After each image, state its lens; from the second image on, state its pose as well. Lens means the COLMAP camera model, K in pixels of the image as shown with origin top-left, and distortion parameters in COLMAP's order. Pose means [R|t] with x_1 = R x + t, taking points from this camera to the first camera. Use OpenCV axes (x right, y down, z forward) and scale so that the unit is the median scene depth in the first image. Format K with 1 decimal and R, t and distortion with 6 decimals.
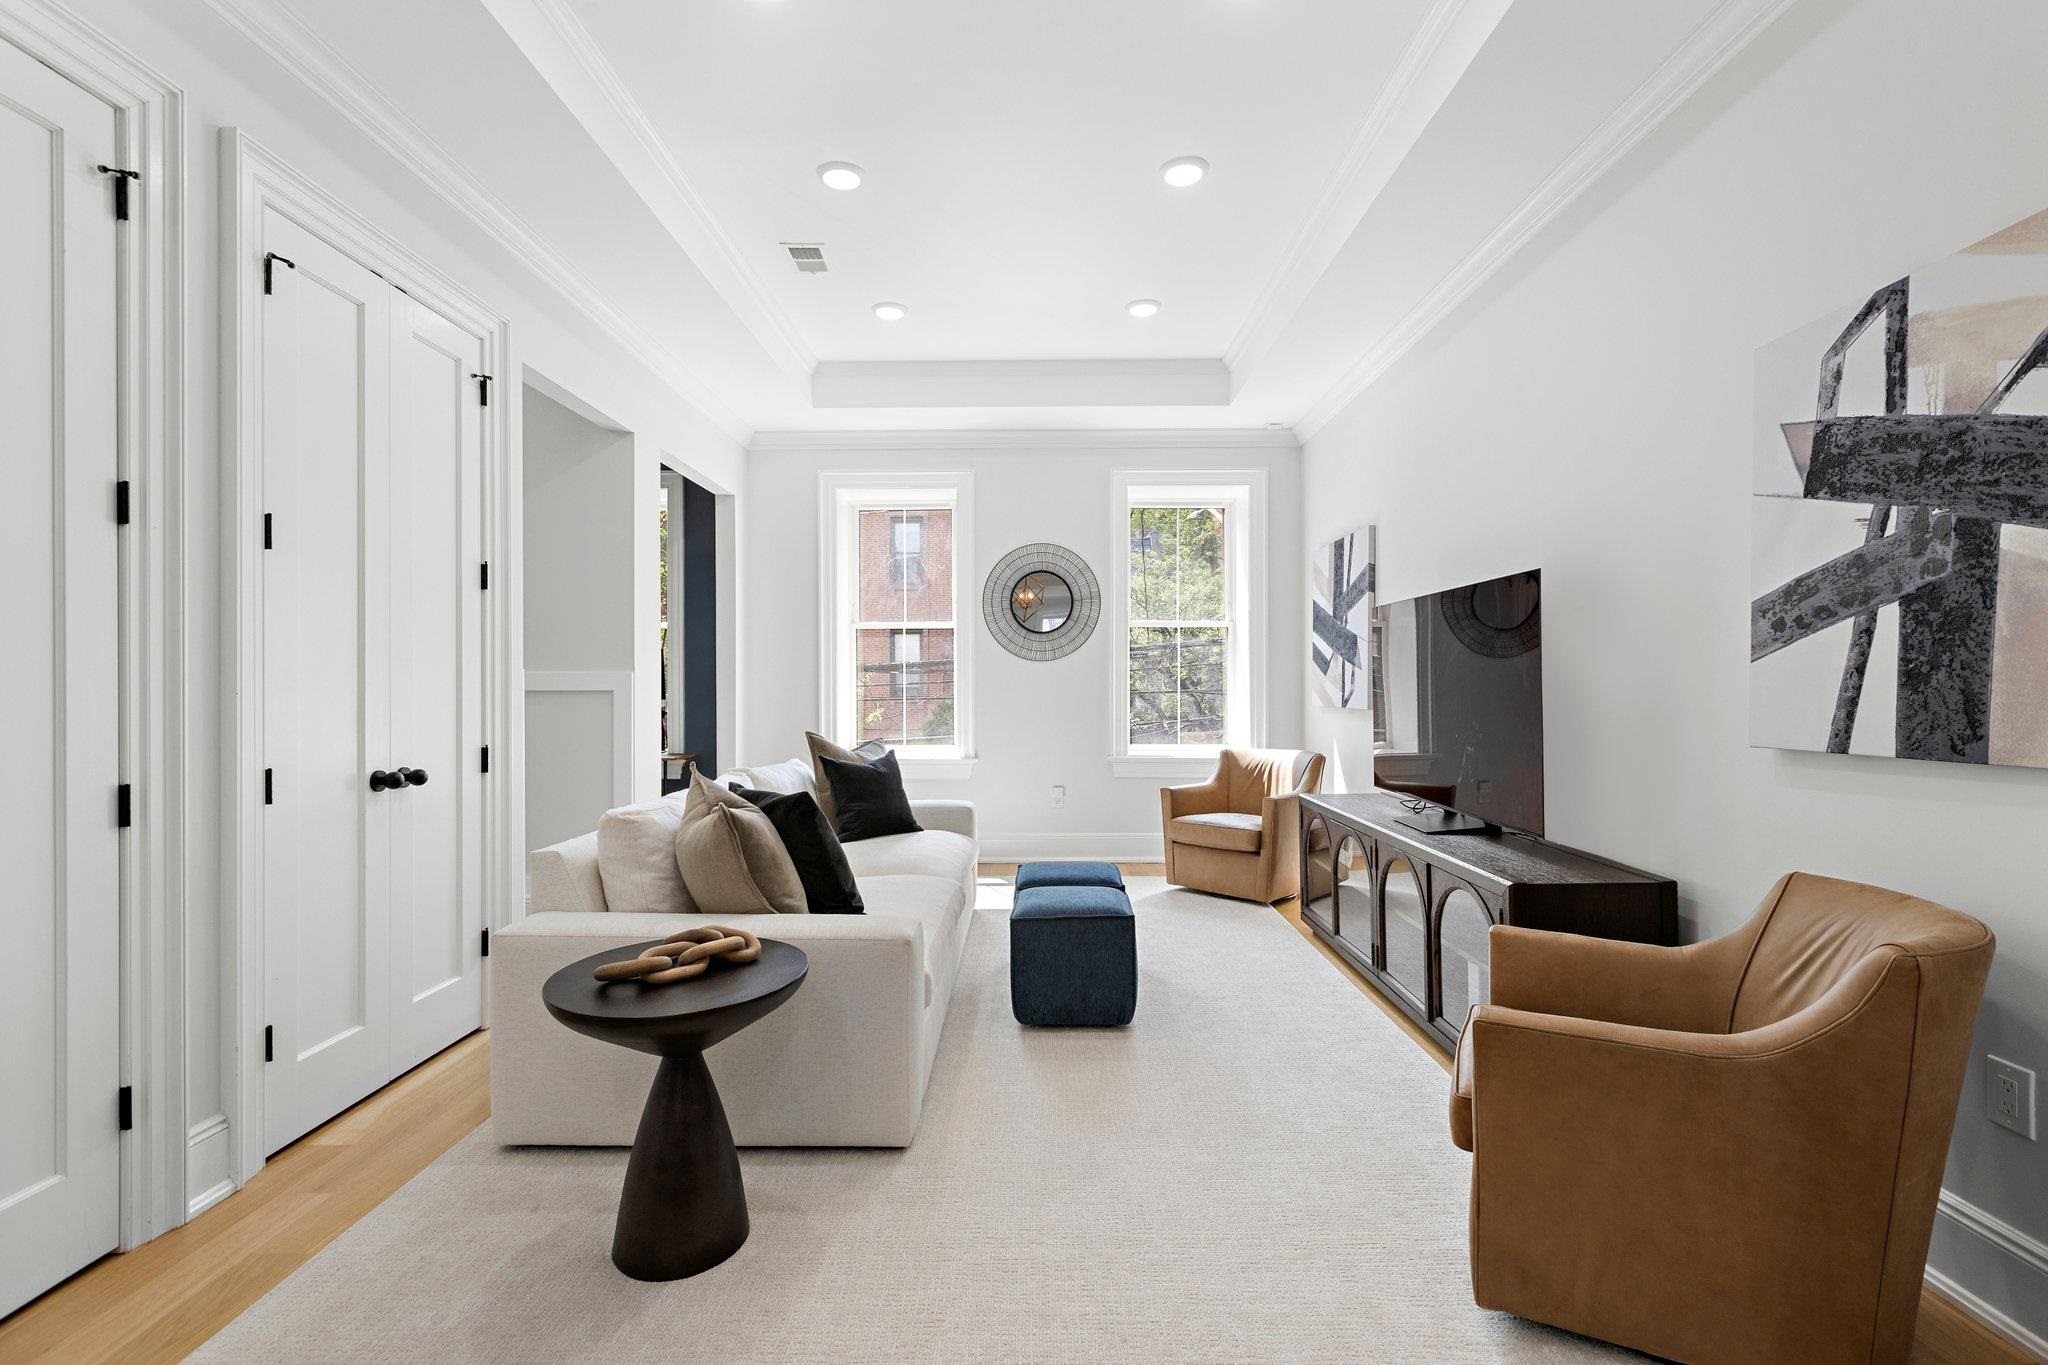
lens RADIAL K [[918.3, 0, 1020.7], [0, 918.3, 679.5], [0, 0, 1]] dist [0.002551, 0.000137]
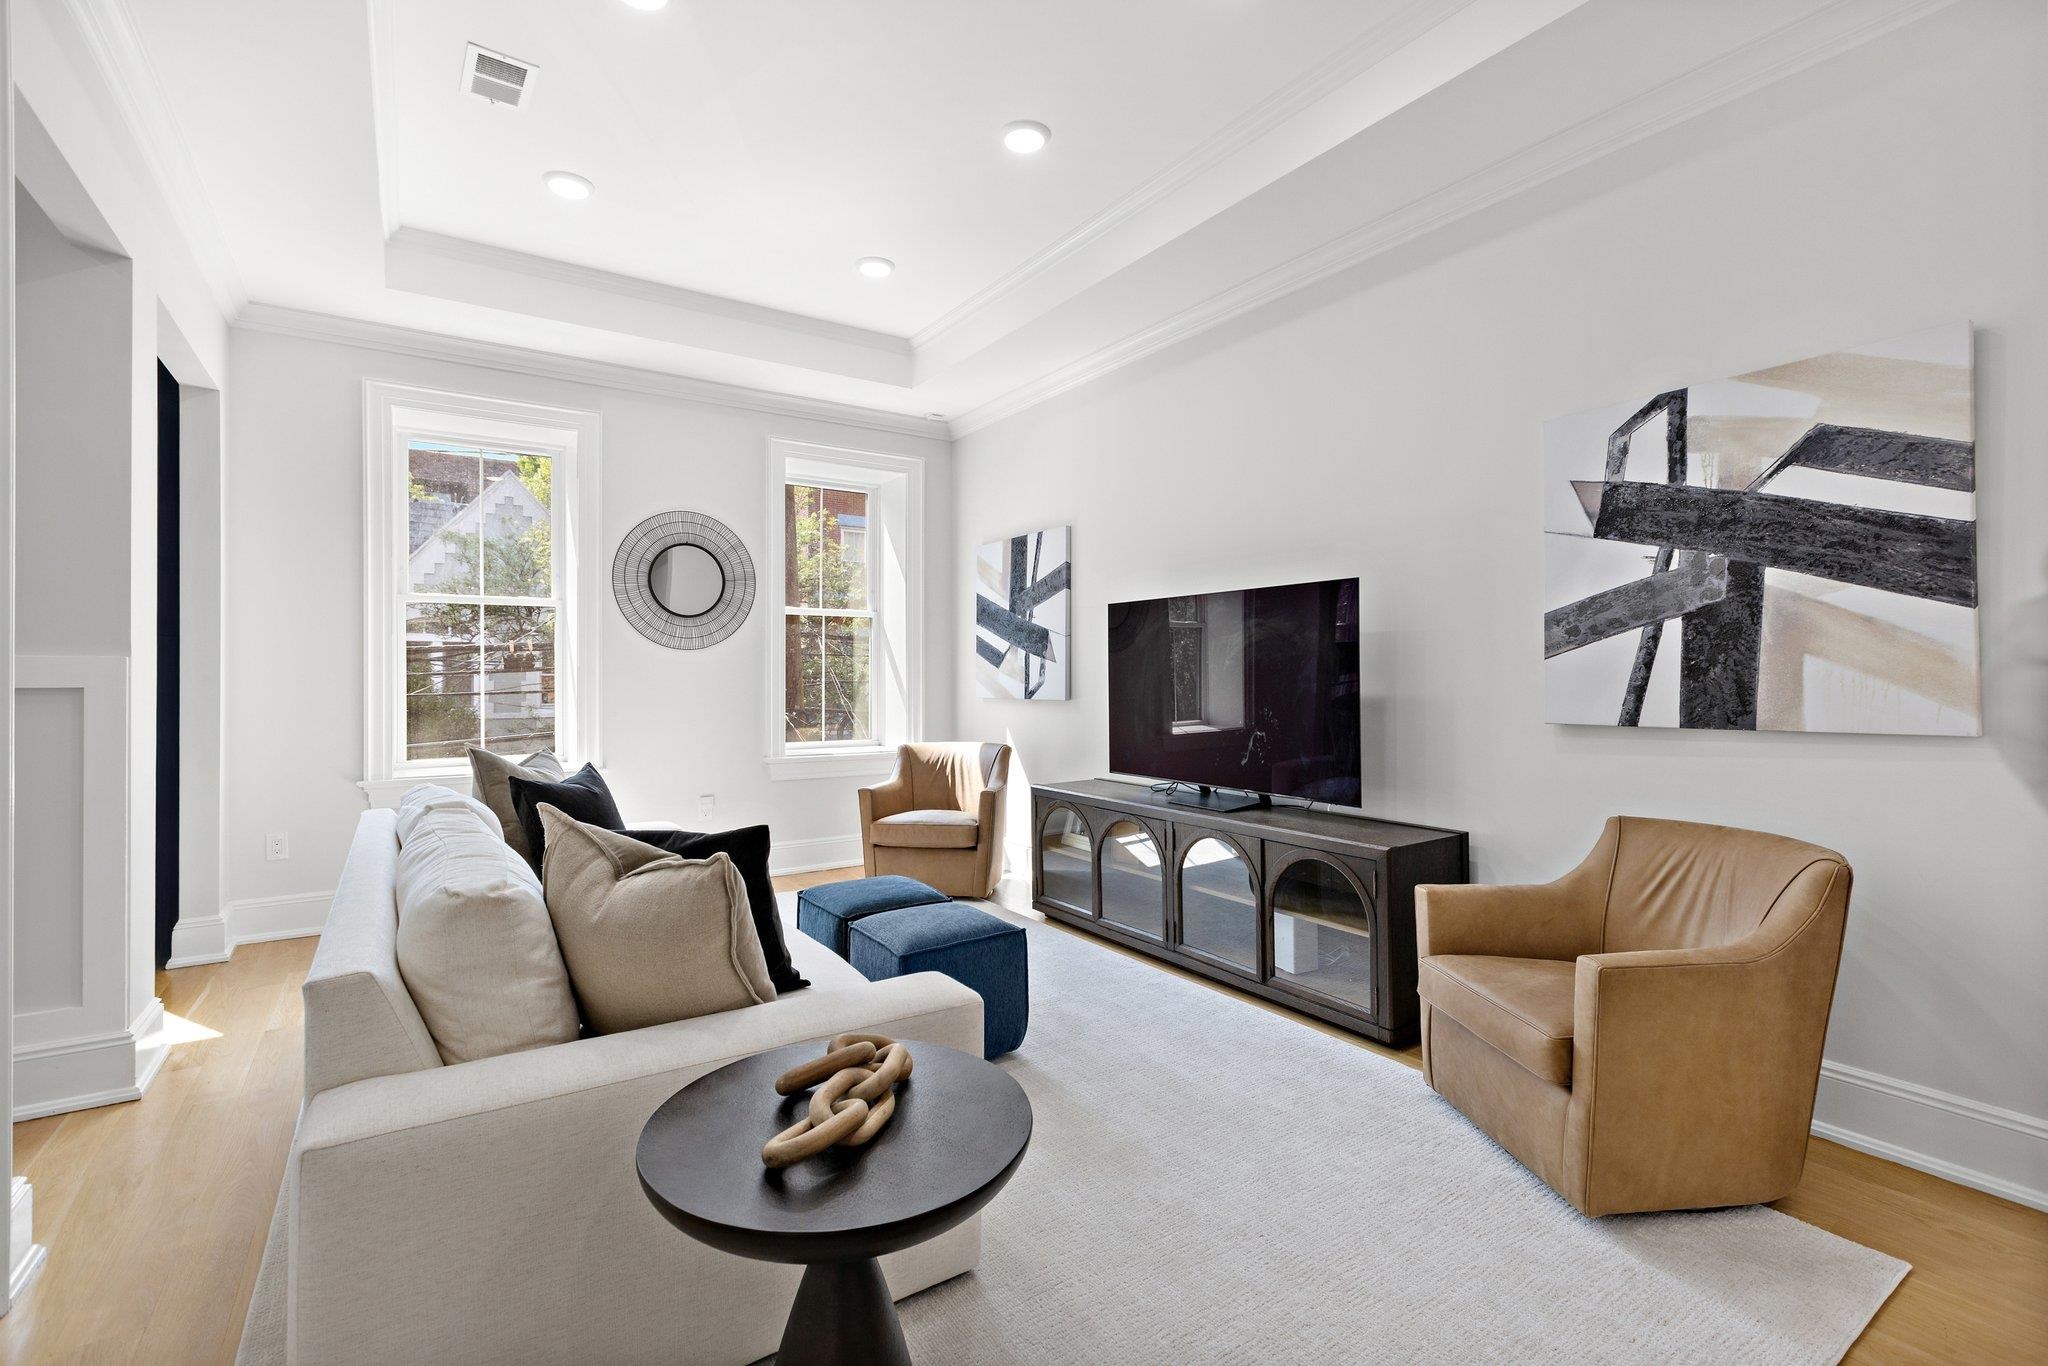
lens RADIAL K [[918.3, 0, 1024.7], [0, 918.3, 668.5], [0, 0, 1]] dist [0.002551, 0.000137]
pose [[0.821608, 0.002673, 0.570047, -0.272714], [-0.000700, 0.999993, -0.003680, -0.000049], [-0.570053, 0.002624, 0.821604, 0.167893]]
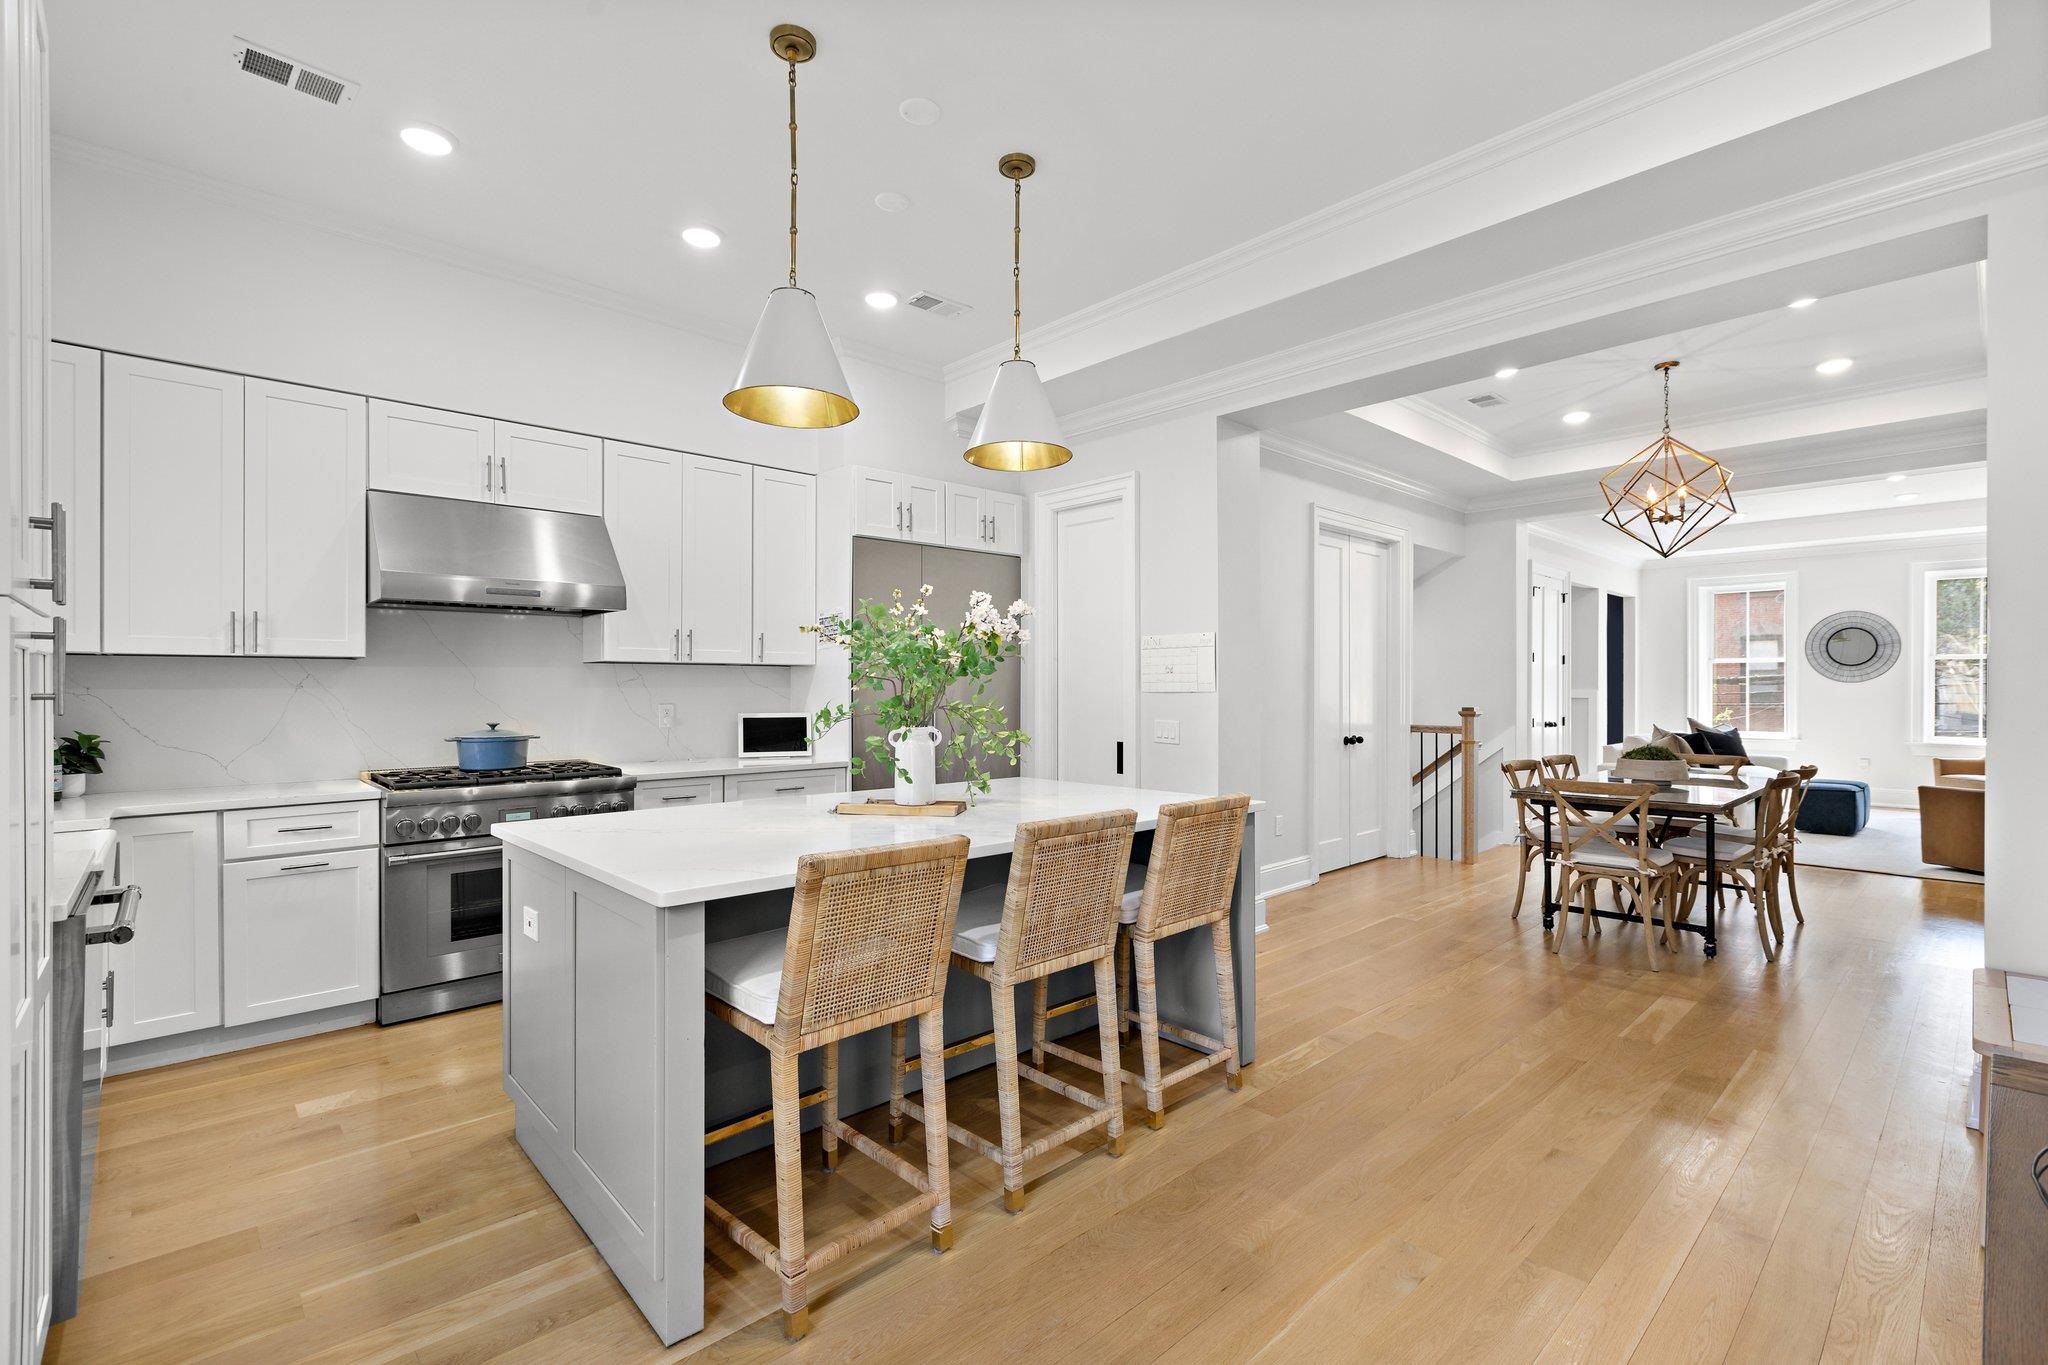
lens RADIAL K [[918.3, 0, 1028.1], [0, 918.3, 688.9], [0, 0, 1]] dist [0.002551, 0.000137]
pose [[0.695106, 0.003255, -0.718900, 0.243980], [0.001426, 0.999982, 0.005906, -0.026842], [0.718906, -0.005131, 0.695088, -1.612070]]
